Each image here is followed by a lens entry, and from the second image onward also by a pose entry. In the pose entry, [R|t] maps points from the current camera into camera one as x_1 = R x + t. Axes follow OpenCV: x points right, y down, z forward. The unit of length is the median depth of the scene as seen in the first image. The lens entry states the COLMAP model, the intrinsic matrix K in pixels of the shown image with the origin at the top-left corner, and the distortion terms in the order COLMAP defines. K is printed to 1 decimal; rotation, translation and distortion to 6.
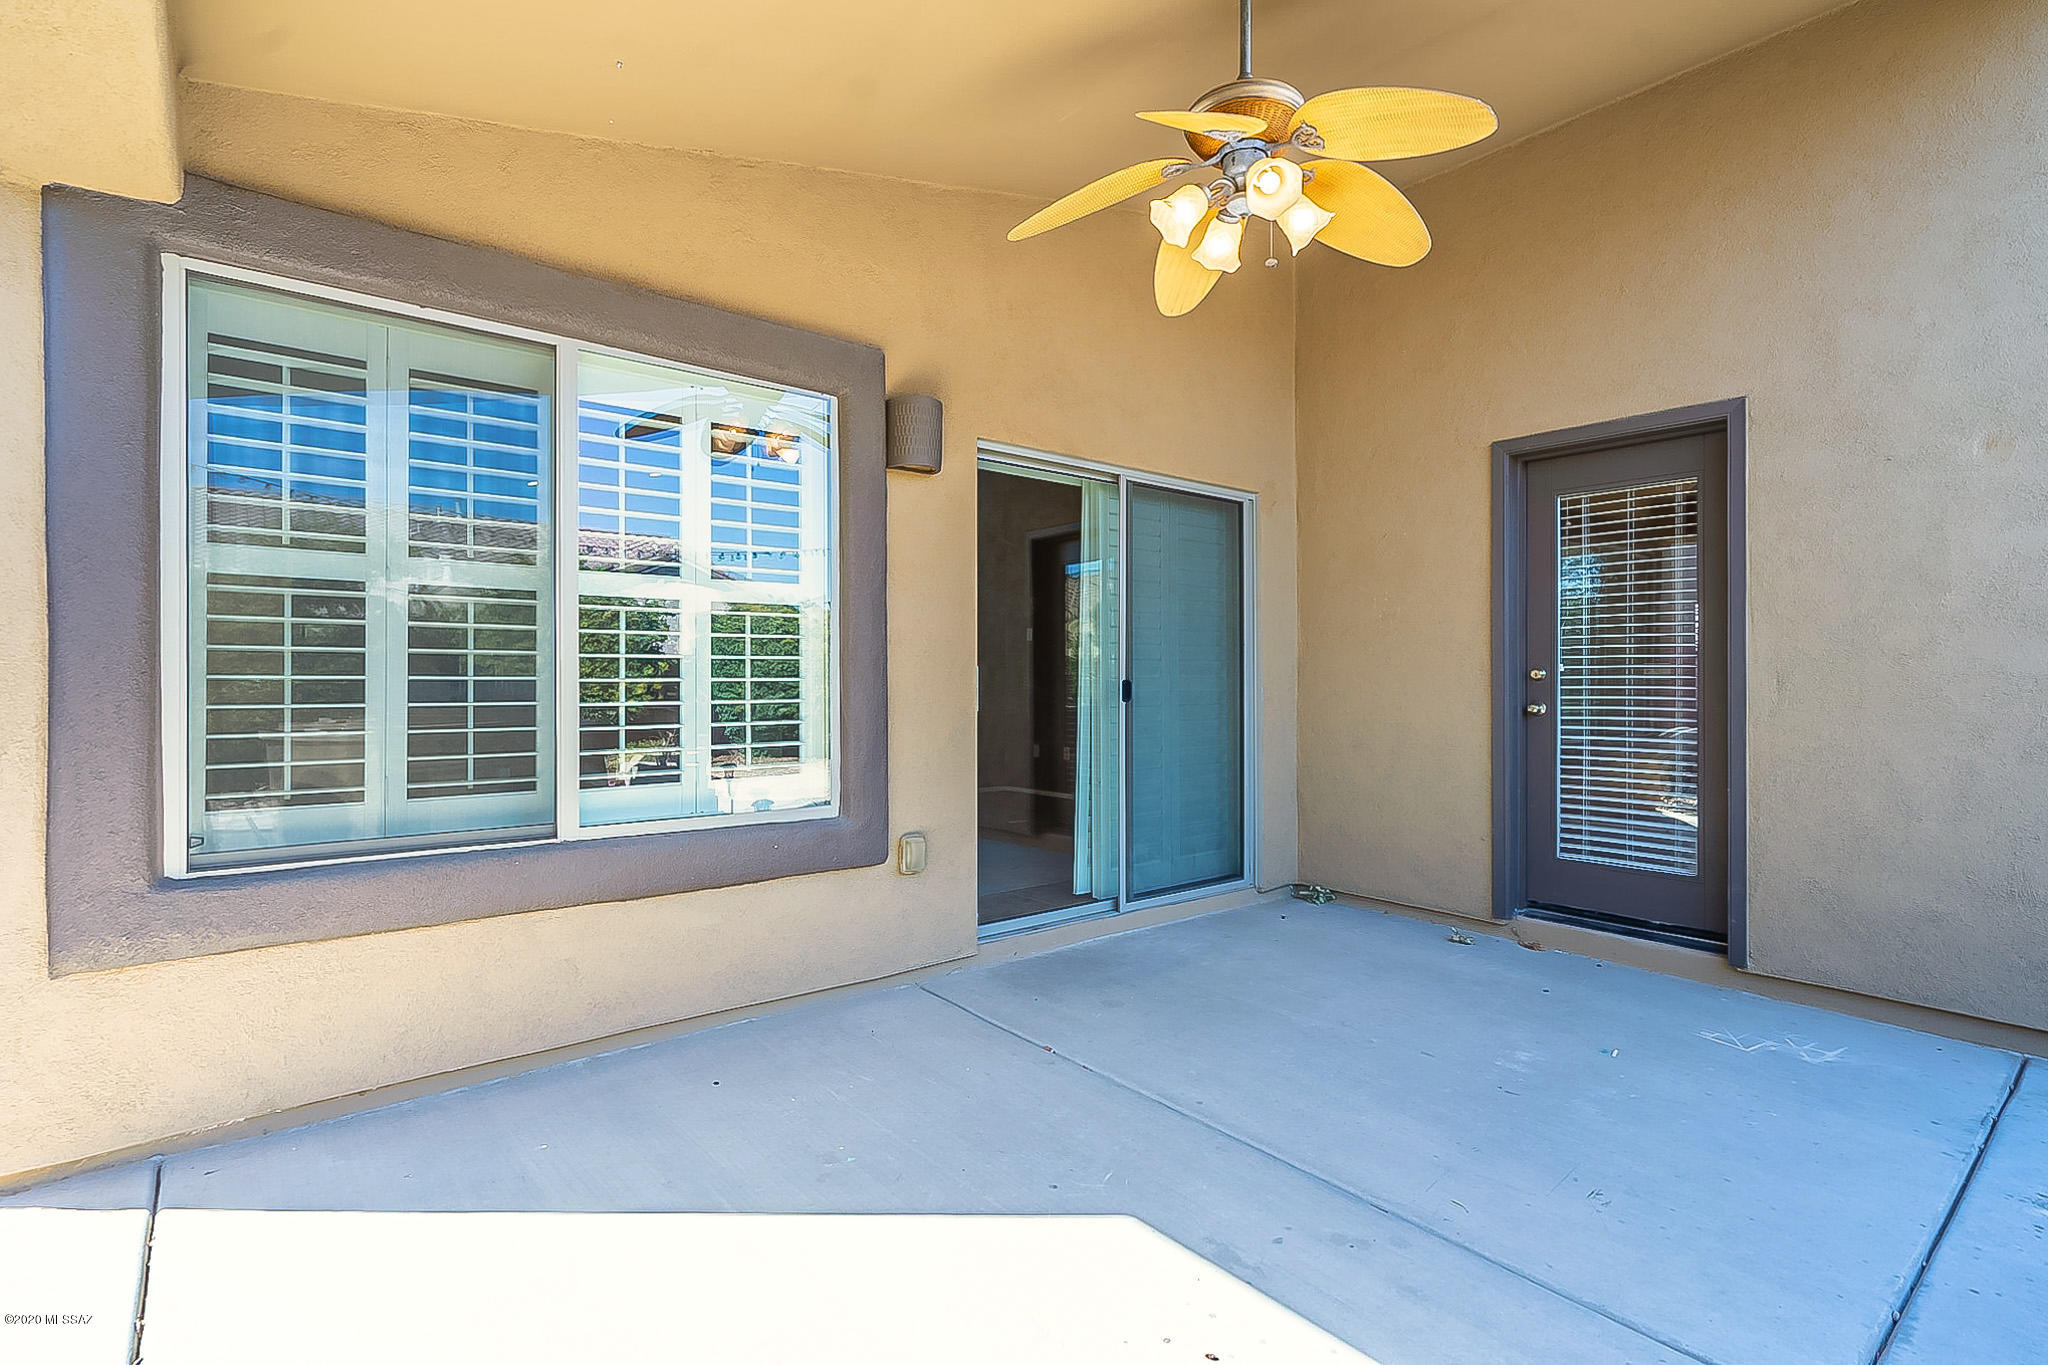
lens RADIAL K [[990.4, 0, 1054.6], [0, 990.4, 675.8], [0, 0, 1]] dist [0.000997, 0.002049]
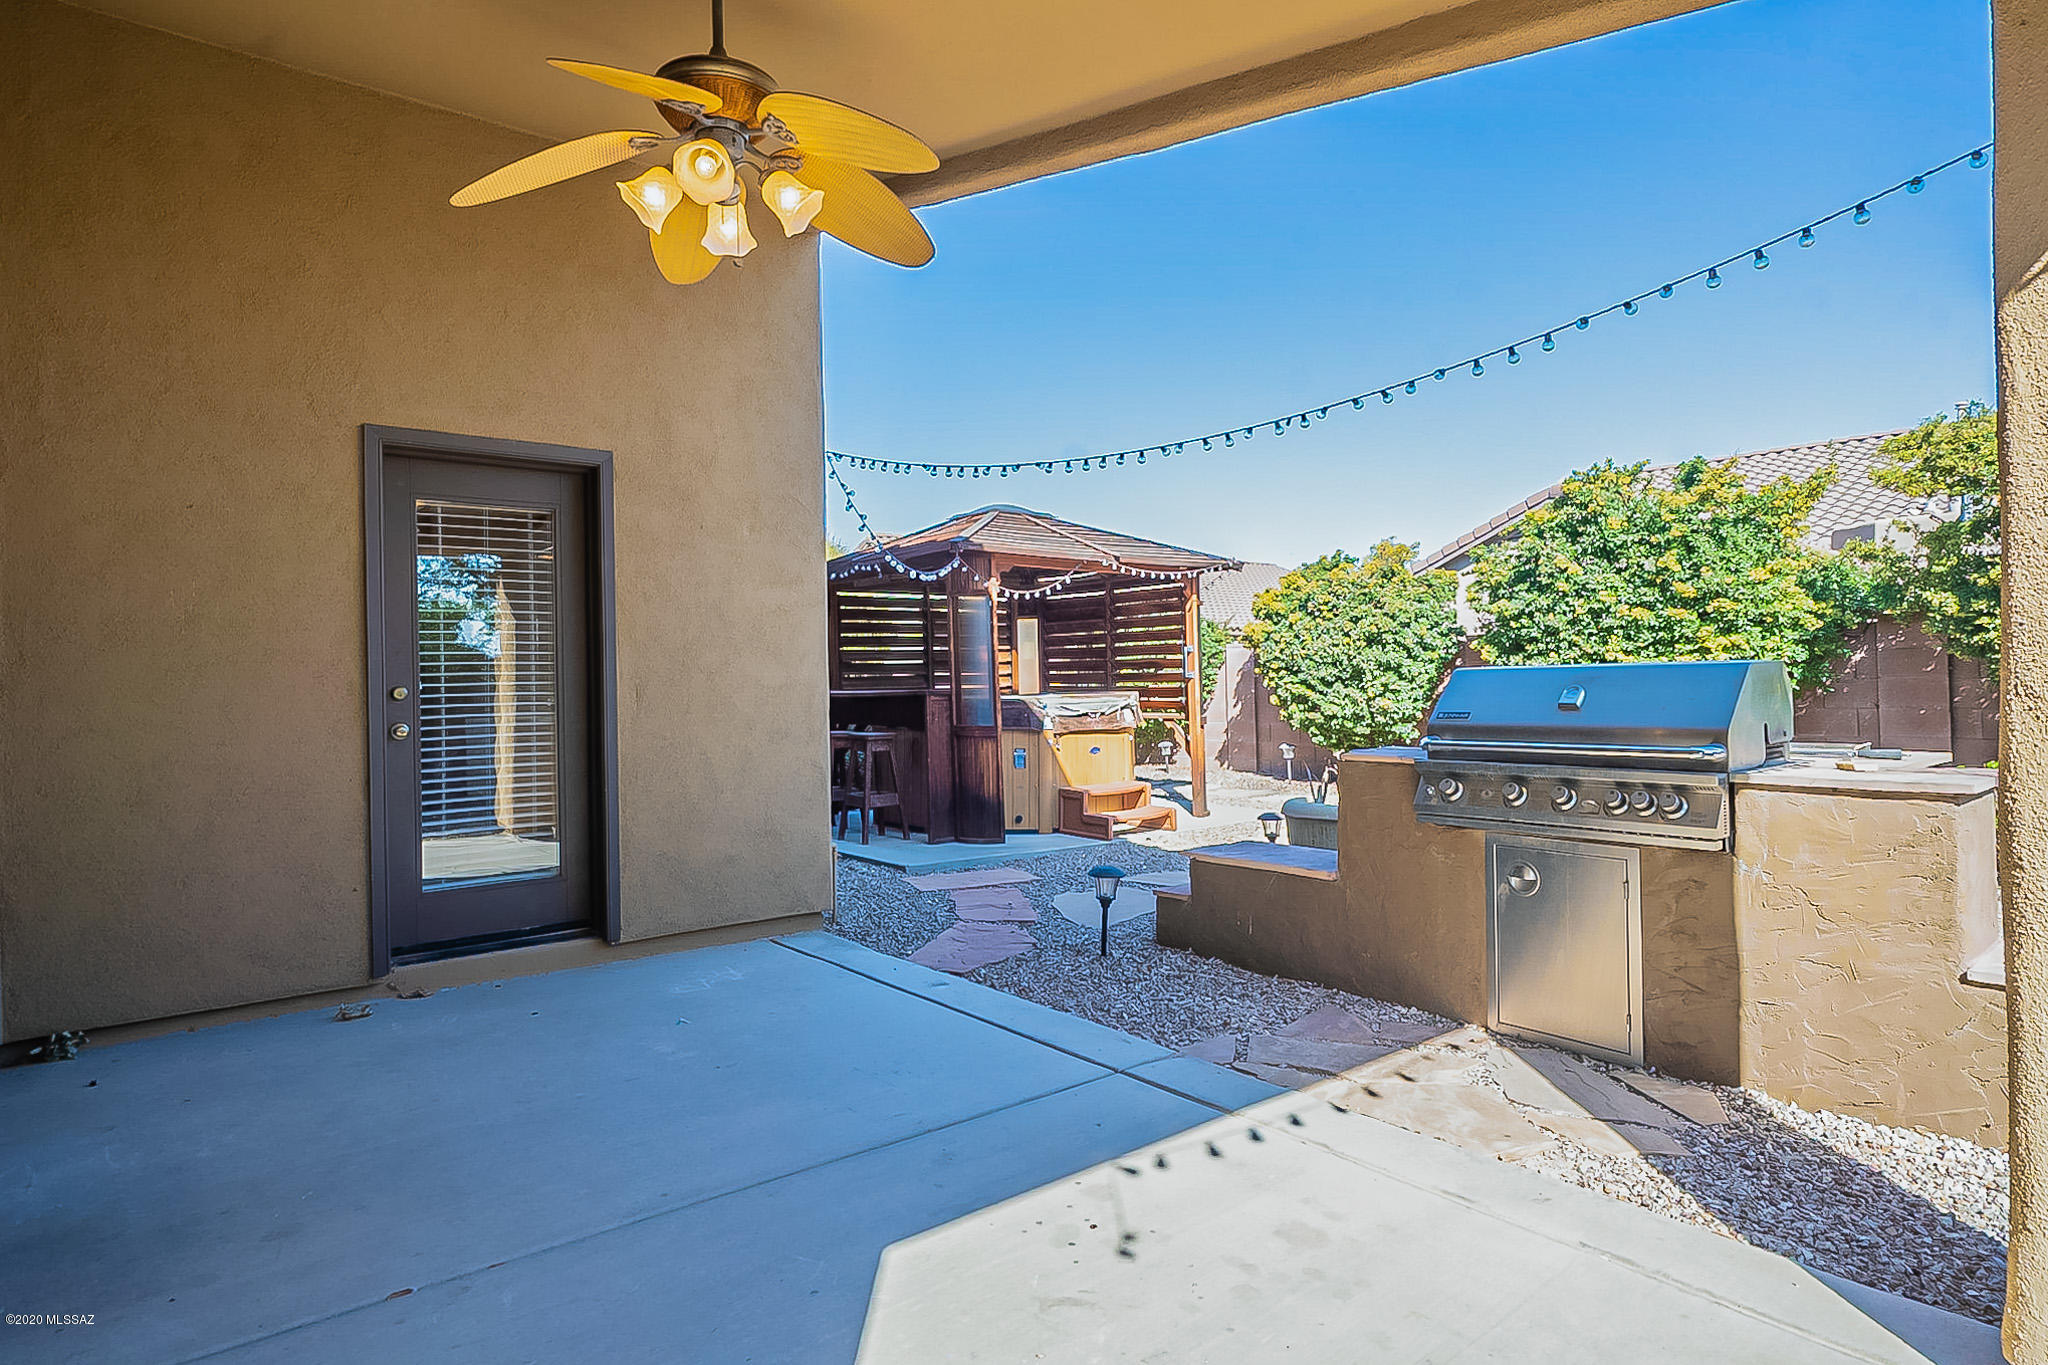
lens RADIAL K [[1092.7, 0, 1029.8], [0, 1092.7, 668.3], [0, 0, 1]] dist [0.001552, -0.000625]
pose [[0.030633, 0.003798, 0.999523, -0.579524], [0.020633, 0.999777, -0.004431, -0.009905], [-0.999318, 0.020759, 0.030548, 0.473130]]
